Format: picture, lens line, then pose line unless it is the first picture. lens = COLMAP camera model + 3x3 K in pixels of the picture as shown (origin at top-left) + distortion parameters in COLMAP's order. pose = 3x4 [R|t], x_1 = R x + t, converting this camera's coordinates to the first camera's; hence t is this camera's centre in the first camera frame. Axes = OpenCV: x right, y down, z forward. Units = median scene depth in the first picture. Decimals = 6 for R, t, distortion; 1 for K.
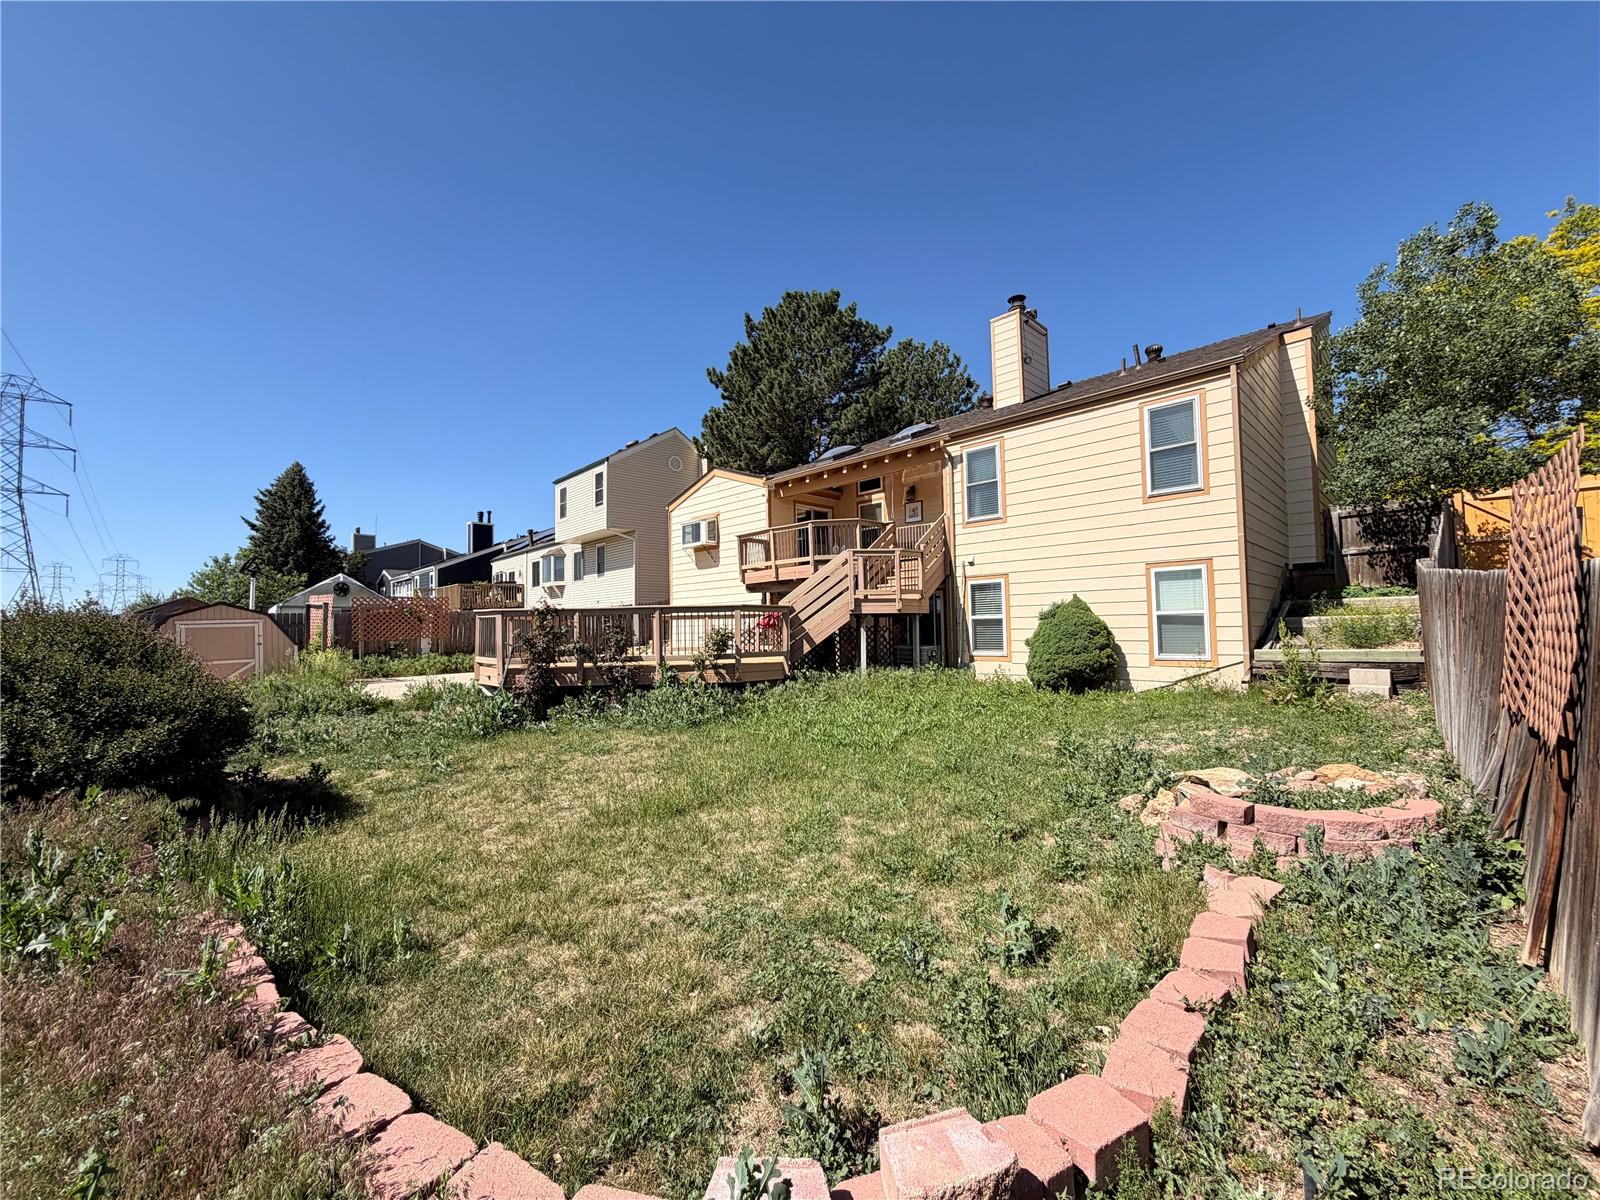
lens RADIAL K [[637.9, 0, 796.4], [0, 637.9, 599.0], [0, 0, 1]] dist [-0.000757, 0.000414]
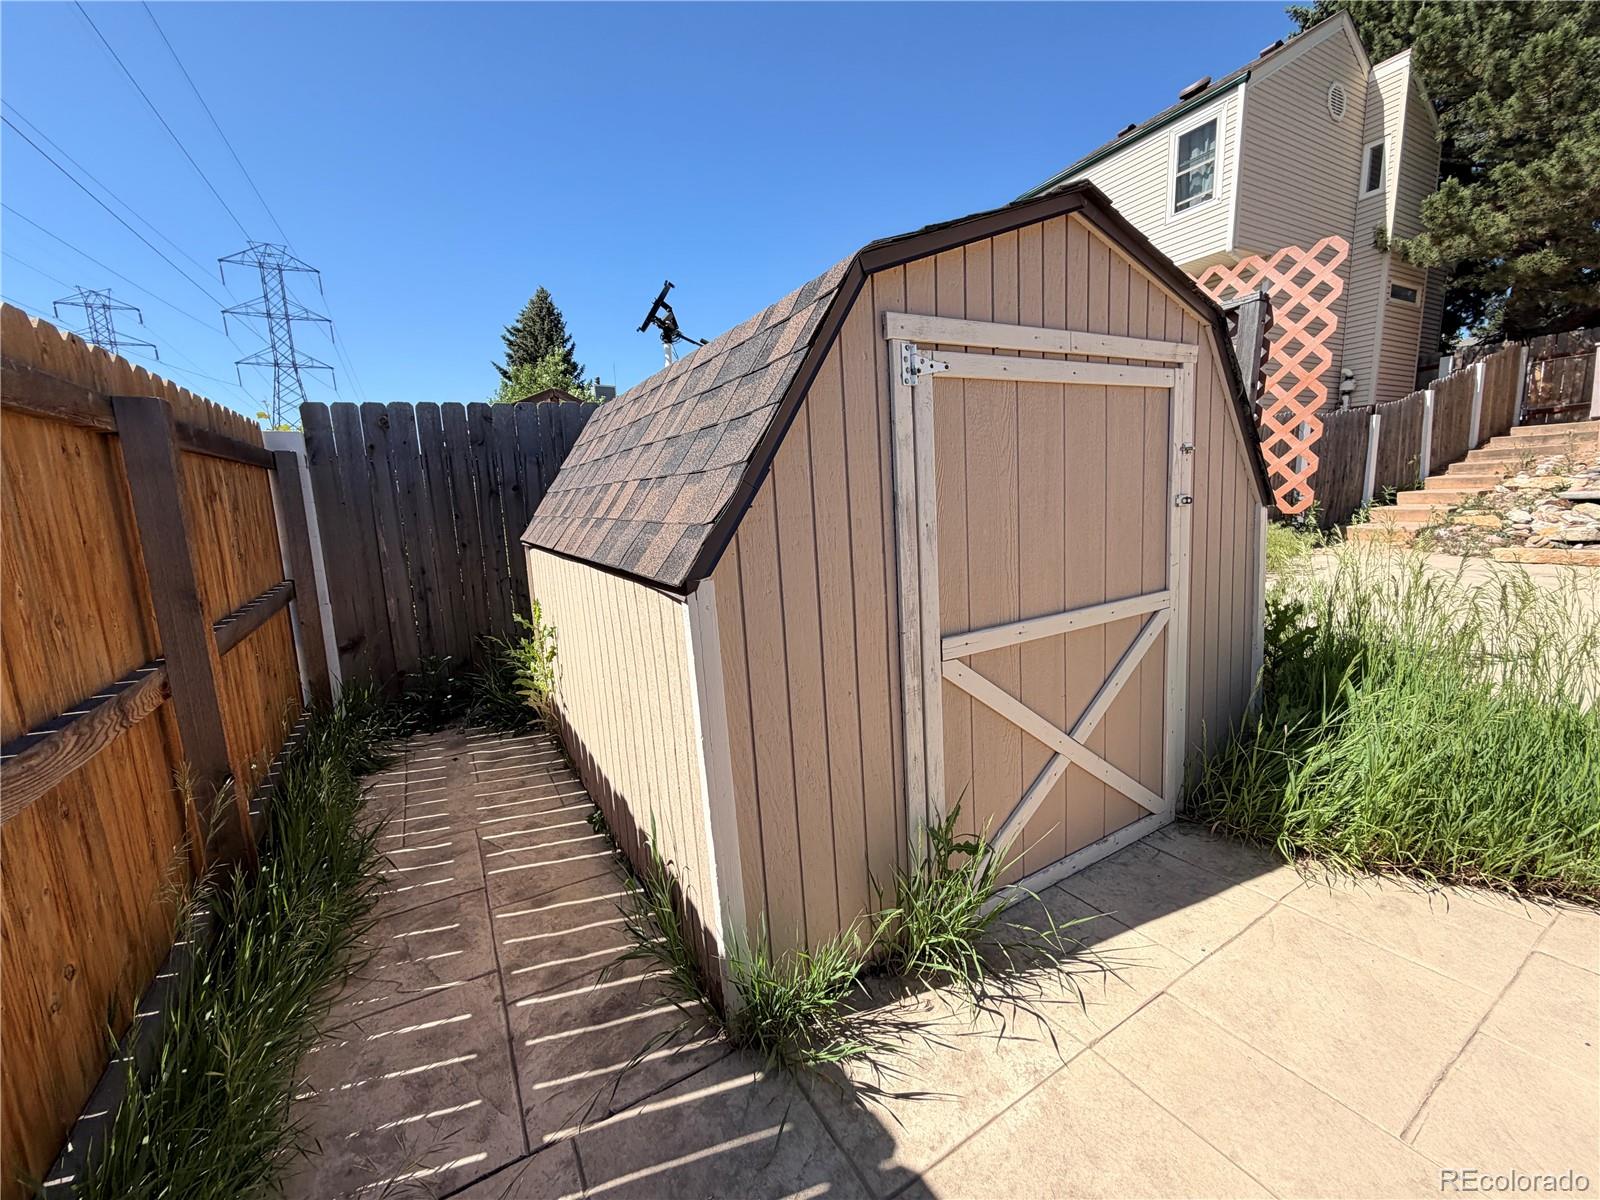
lens RADIAL K [[637.9, 0, 796.4], [0, 637.9, 599.0], [0, 0, 1]] dist [-0.000757, 0.000414]
pose [[0.969696, 0.021594, -0.243360, -0.235727], [0.030195, 0.977857, 0.207083, 0.021962], [0.242443, -0.208155, 0.947572, 0.192286]]
